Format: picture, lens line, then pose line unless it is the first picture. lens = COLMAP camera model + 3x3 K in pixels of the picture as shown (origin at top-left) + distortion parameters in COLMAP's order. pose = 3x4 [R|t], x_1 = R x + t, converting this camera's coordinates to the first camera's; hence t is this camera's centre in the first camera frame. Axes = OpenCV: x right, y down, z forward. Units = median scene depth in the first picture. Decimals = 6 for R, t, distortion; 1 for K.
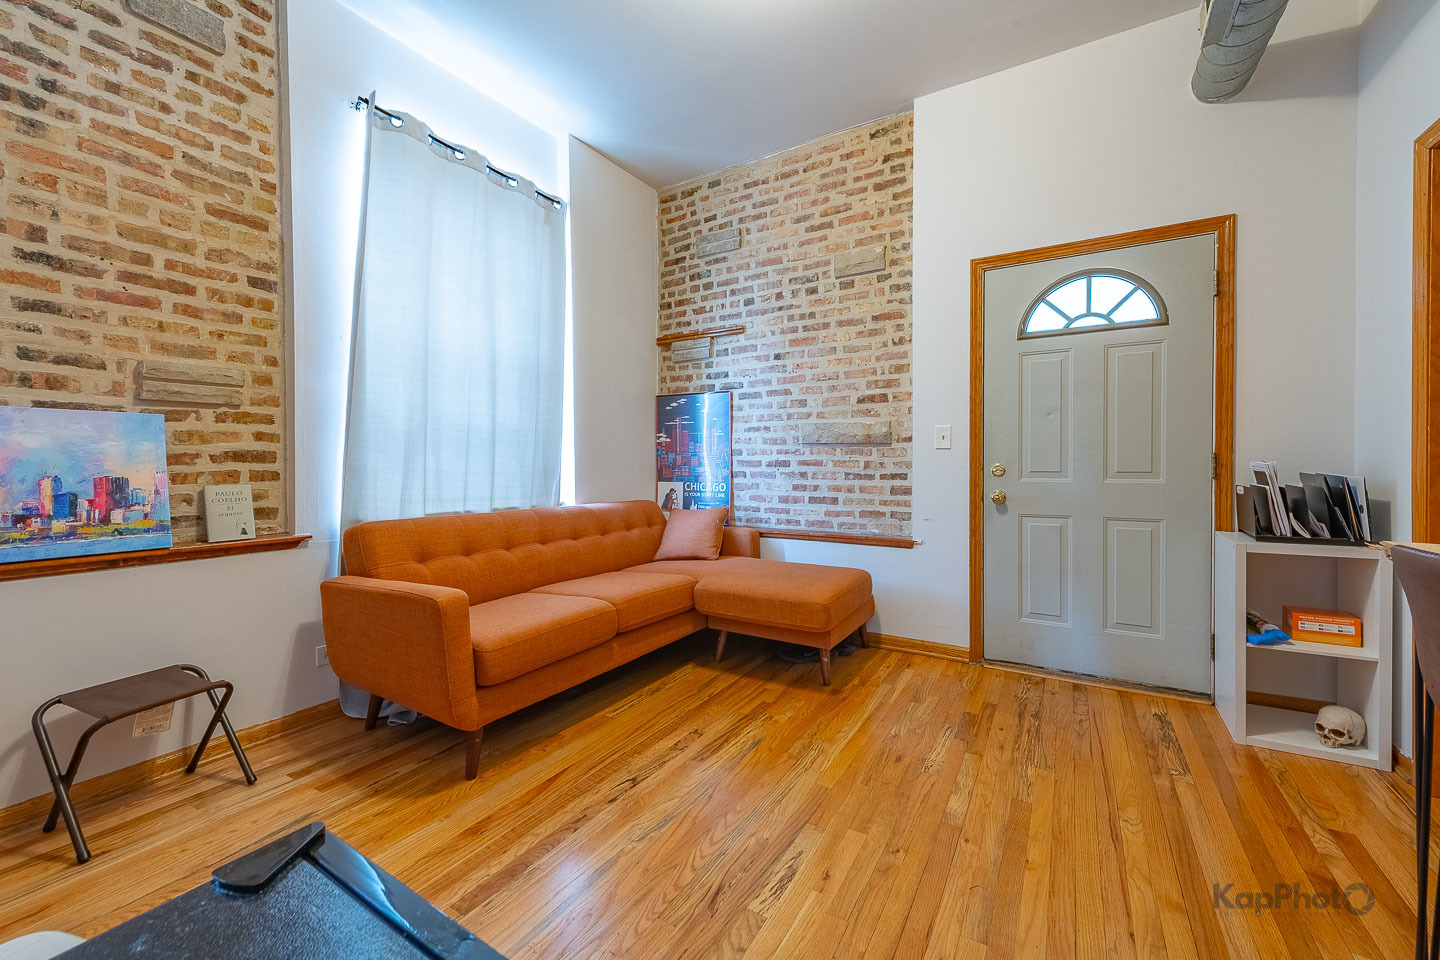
lens RADIAL K [[577.2, 0, 713.6], [0, 577.2, 466.5], [0, 0, 1]] dist [0.015945, -0.004071]
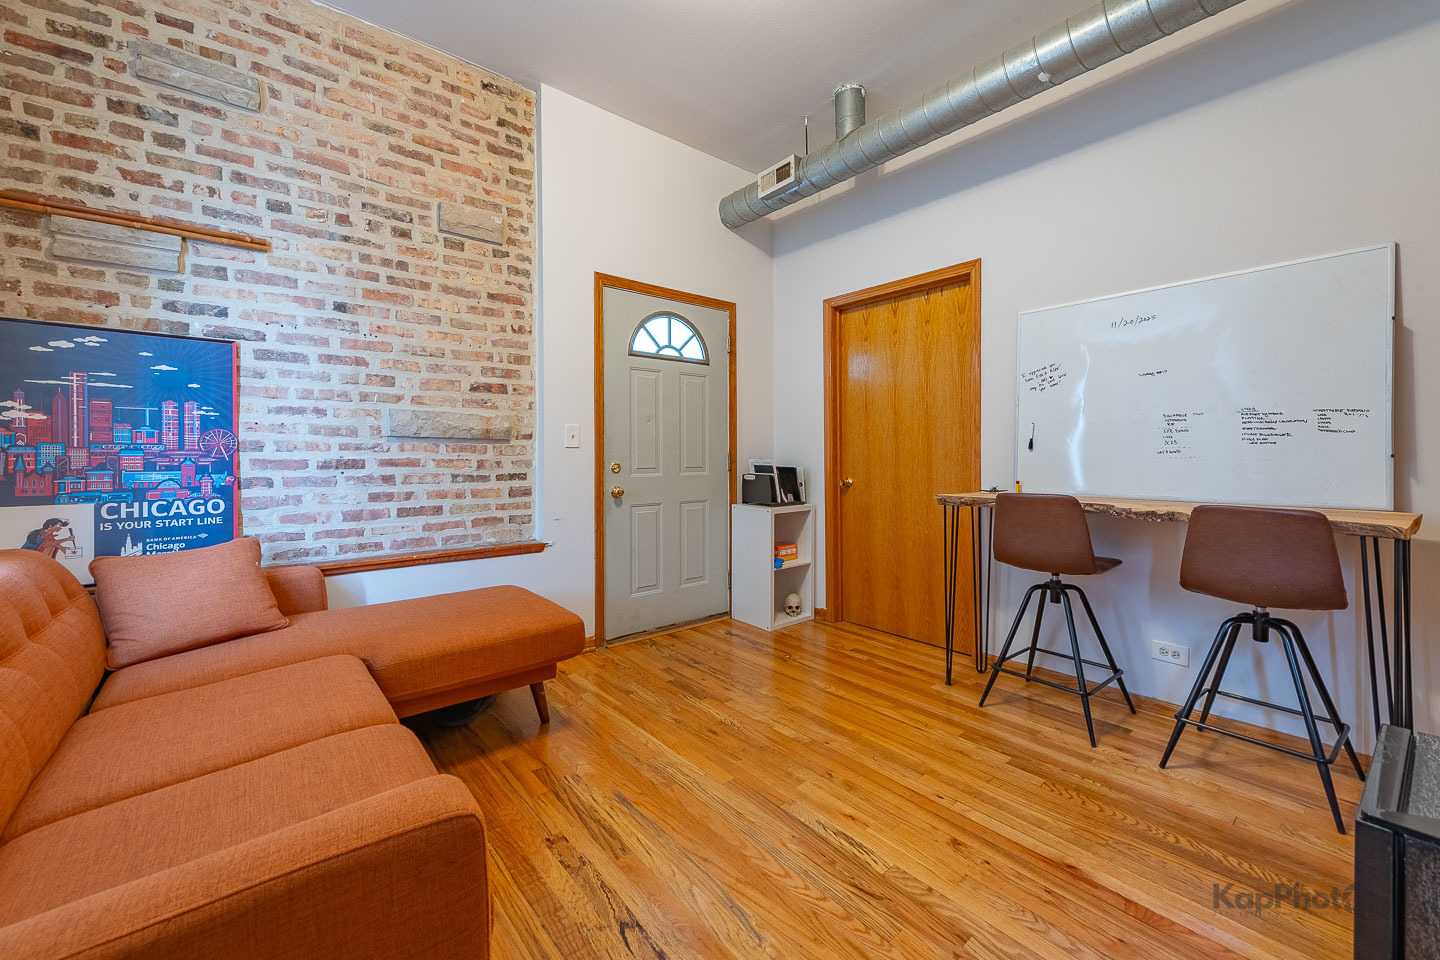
lens RADIAL K [[577.2, 0, 739.6], [0, 577.2, 454.7], [0, 0, 1]] dist [0.015945, -0.004071]
pose [[0.305146, 0.003997, 0.952297, -0.442659], [0.010056, 0.999922, -0.007419, -0.006968], [-0.952252, 0.011840, 0.305082, 0.381647]]
